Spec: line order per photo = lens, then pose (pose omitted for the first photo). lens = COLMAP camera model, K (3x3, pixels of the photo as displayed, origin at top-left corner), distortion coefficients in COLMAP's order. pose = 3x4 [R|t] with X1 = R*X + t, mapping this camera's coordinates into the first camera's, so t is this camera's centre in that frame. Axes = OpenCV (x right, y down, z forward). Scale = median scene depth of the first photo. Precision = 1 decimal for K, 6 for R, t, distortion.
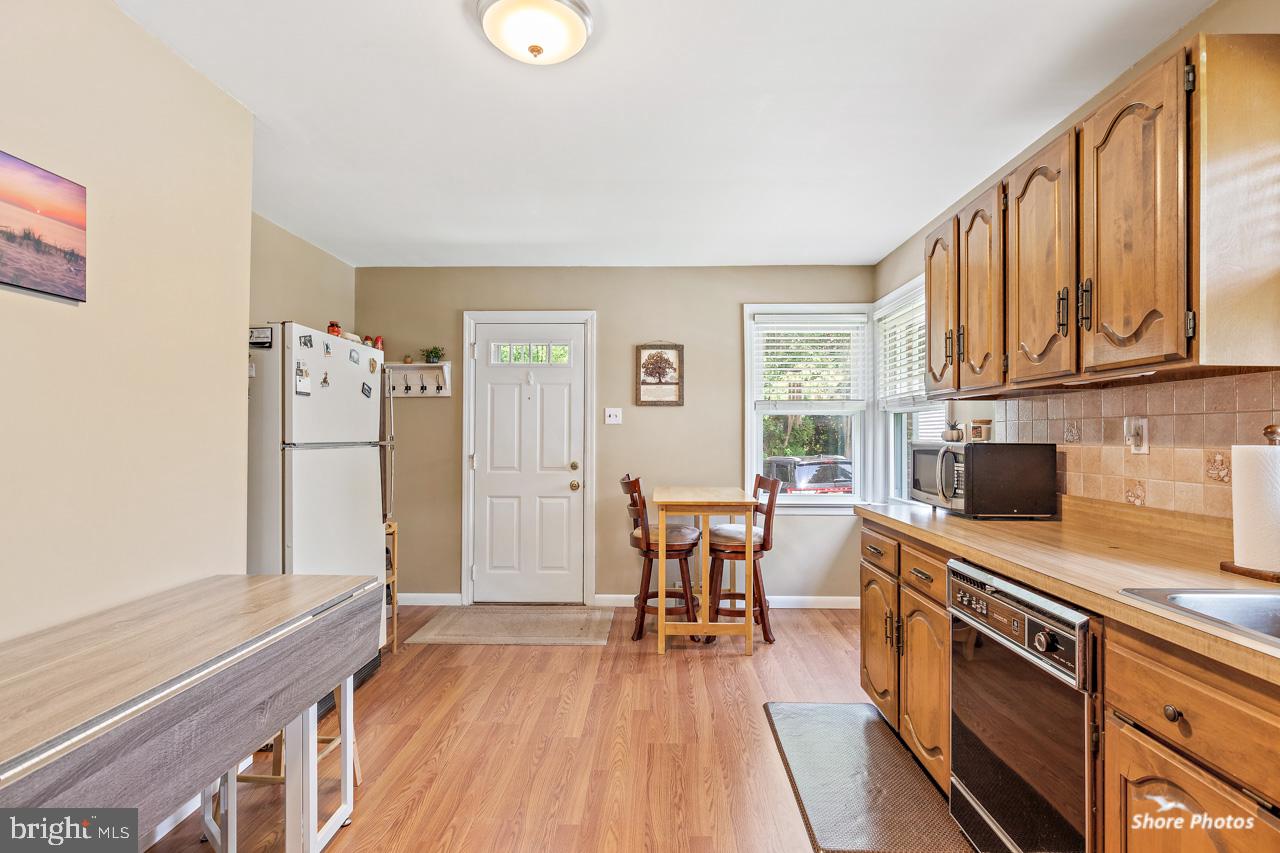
lens RADIAL K [[620.1, 0, 642.7], [0, 620.1, 427.2], [0, 0, 1]] dist [-0.005282, -0.001082]
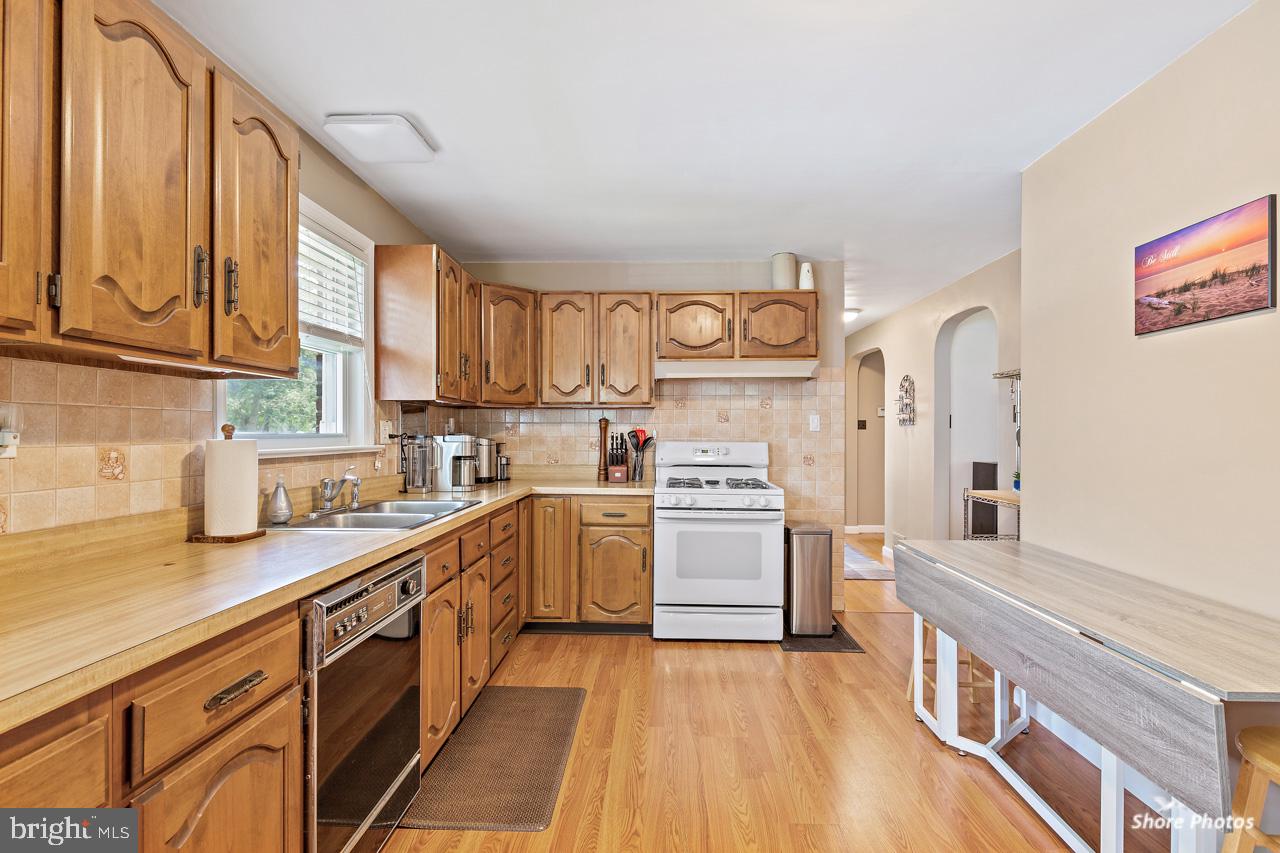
lens RADIAL K [[600.6, 0, 643.4], [0, 600.6, 431.1], [0, 0, 1]] dist [-0.003762, -0.001828]
pose [[-0.999929, -0.006392, 0.010089, 0.086596], [-0.006540, 0.999871, -0.014658, 0.016423], [-0.009994, -0.014723, -0.999842, 1.481046]]
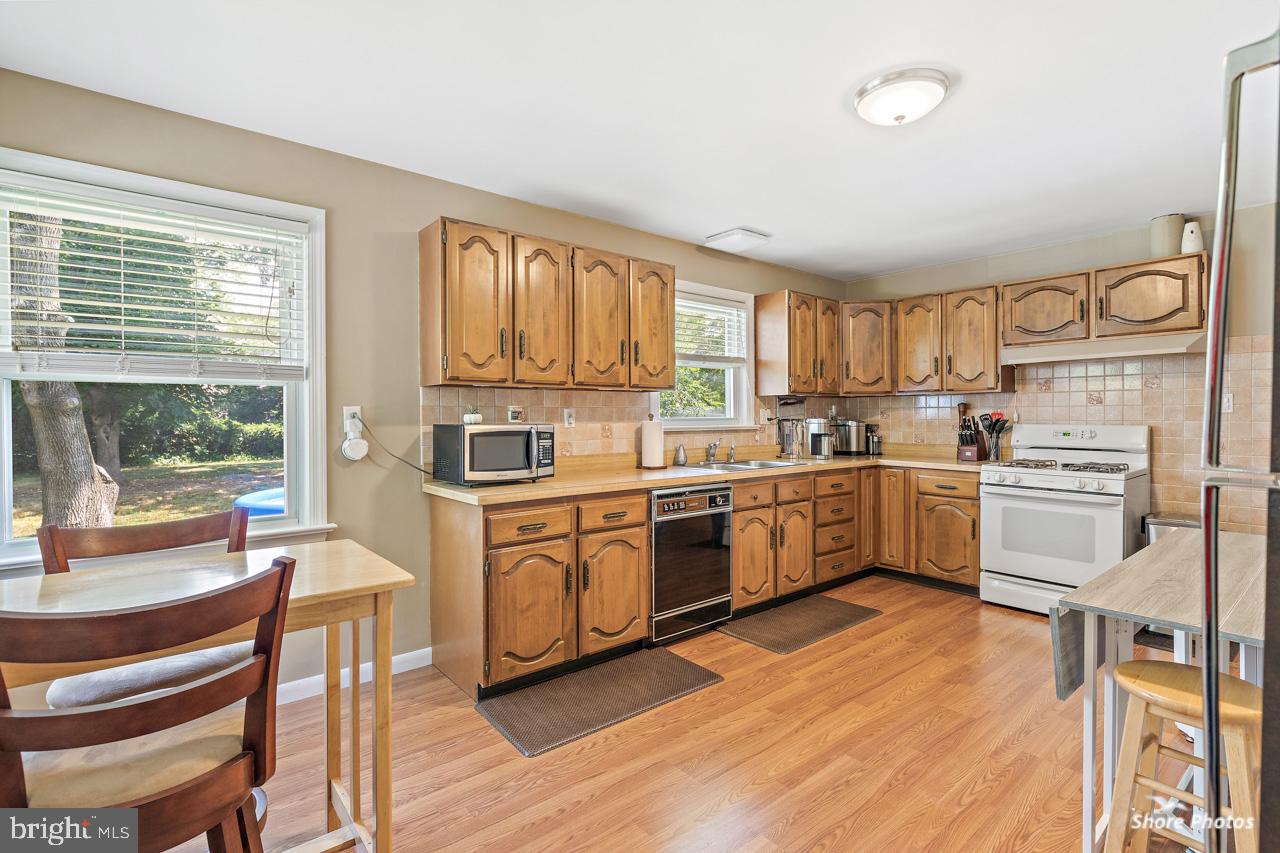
lens RADIAL K [[600.6, 0, 642.0], [0, 600.6, 419.6], [0, 0, 1]] dist [-0.003762, -0.001828]
pose [[-0.656639, -0.005978, 0.754181, -0.621886], [-0.007903, 0.999968, 0.001046, 0.013962], [-0.754163, -0.005274, -0.656666, 1.815629]]
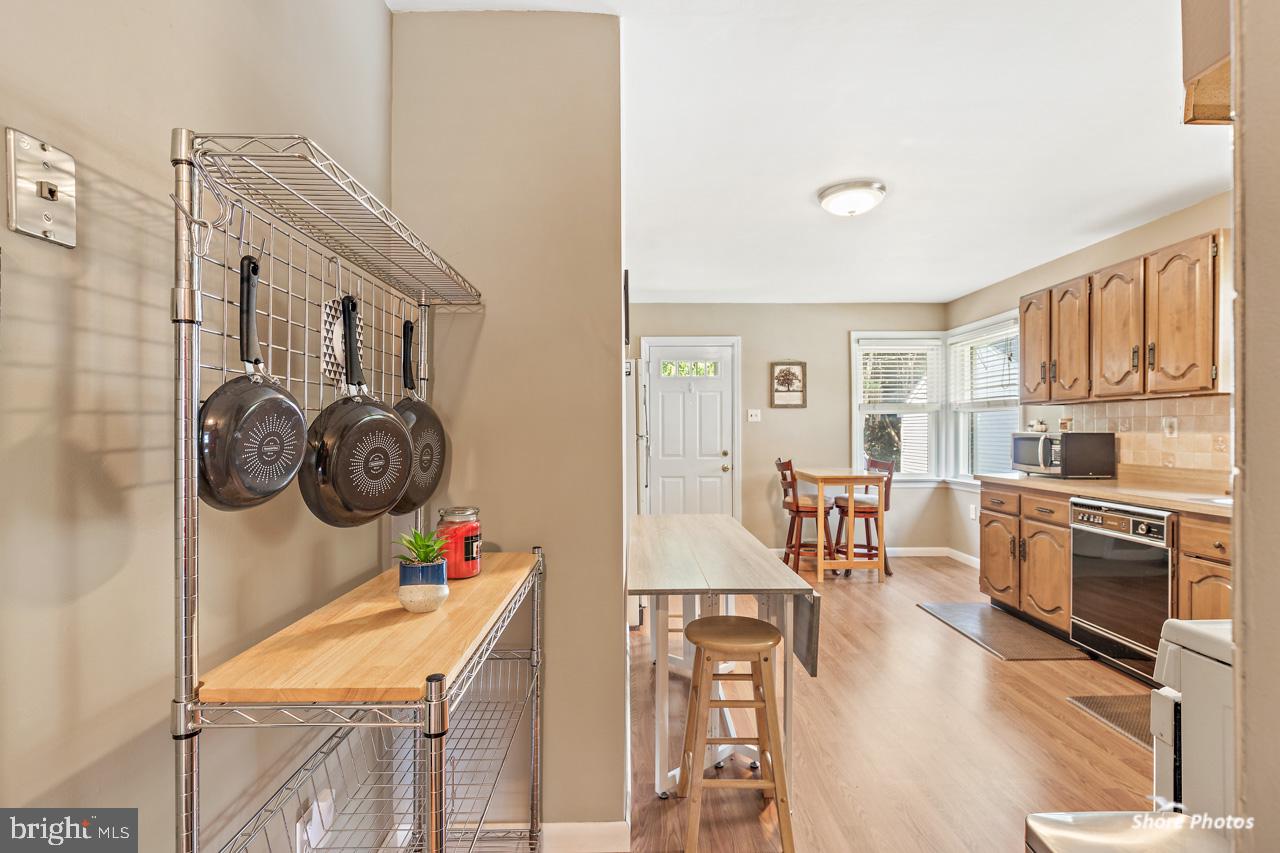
lens RADIAL K [[600.6, 0, 641.8], [0, 600.6, 433.1], [0, 0, 1]] dist [-0.003762, -0.001828]
pose [[0.999182, -0.006896, 0.039849, -0.696627], [0.006239, 0.999843, 0.016573, -0.006861], [-0.039957, -0.016311, 0.999068, -0.578915]]
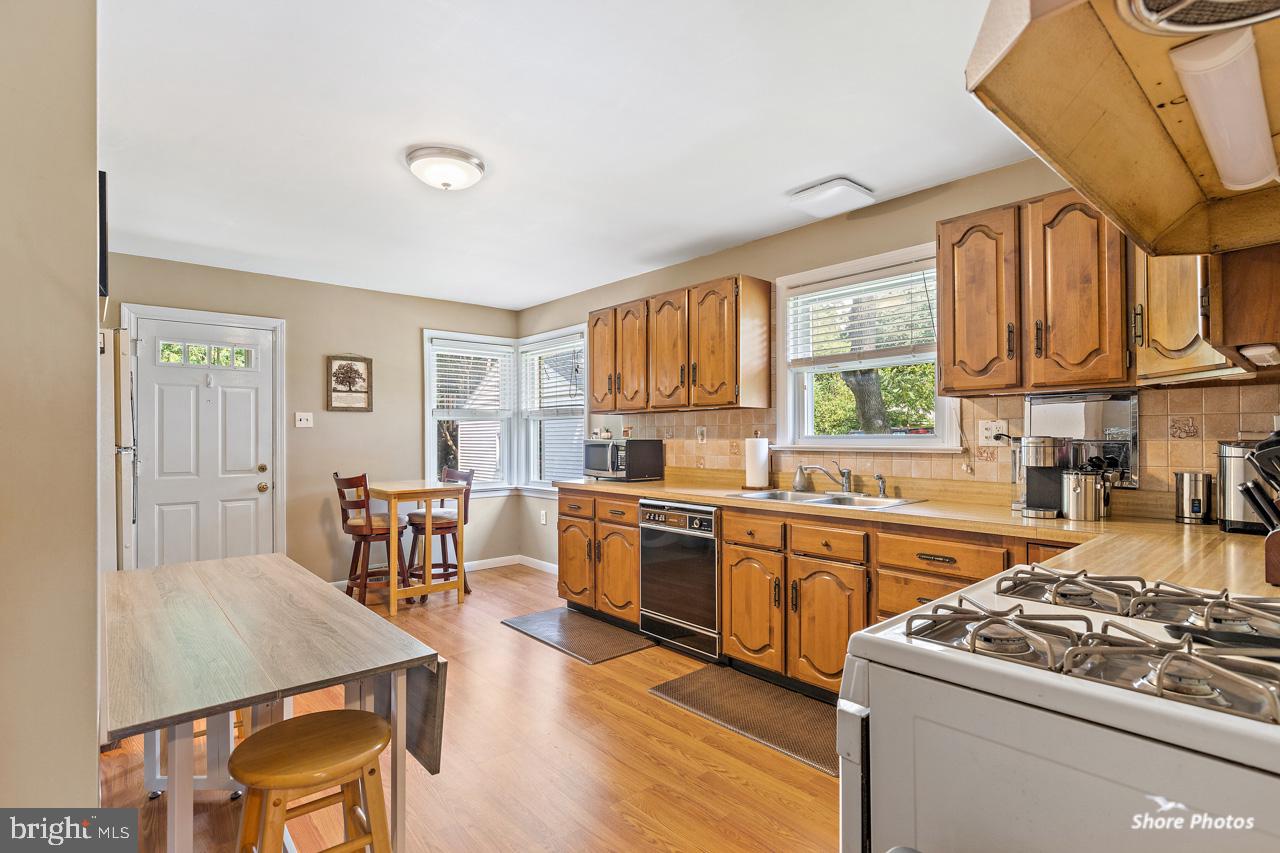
lens RADIAL K [[620.1, 0, 643.7], [0, 620.1, 430.6], [0, 0, 1]] dist [-0.005282, -0.001082]
pose [[0.733279, -0.001740, 0.679925, -0.703789], [-0.000422, 0.999995, 0.003014, -0.006564], [-0.679927, -0.002497, 0.733275, -0.372964]]
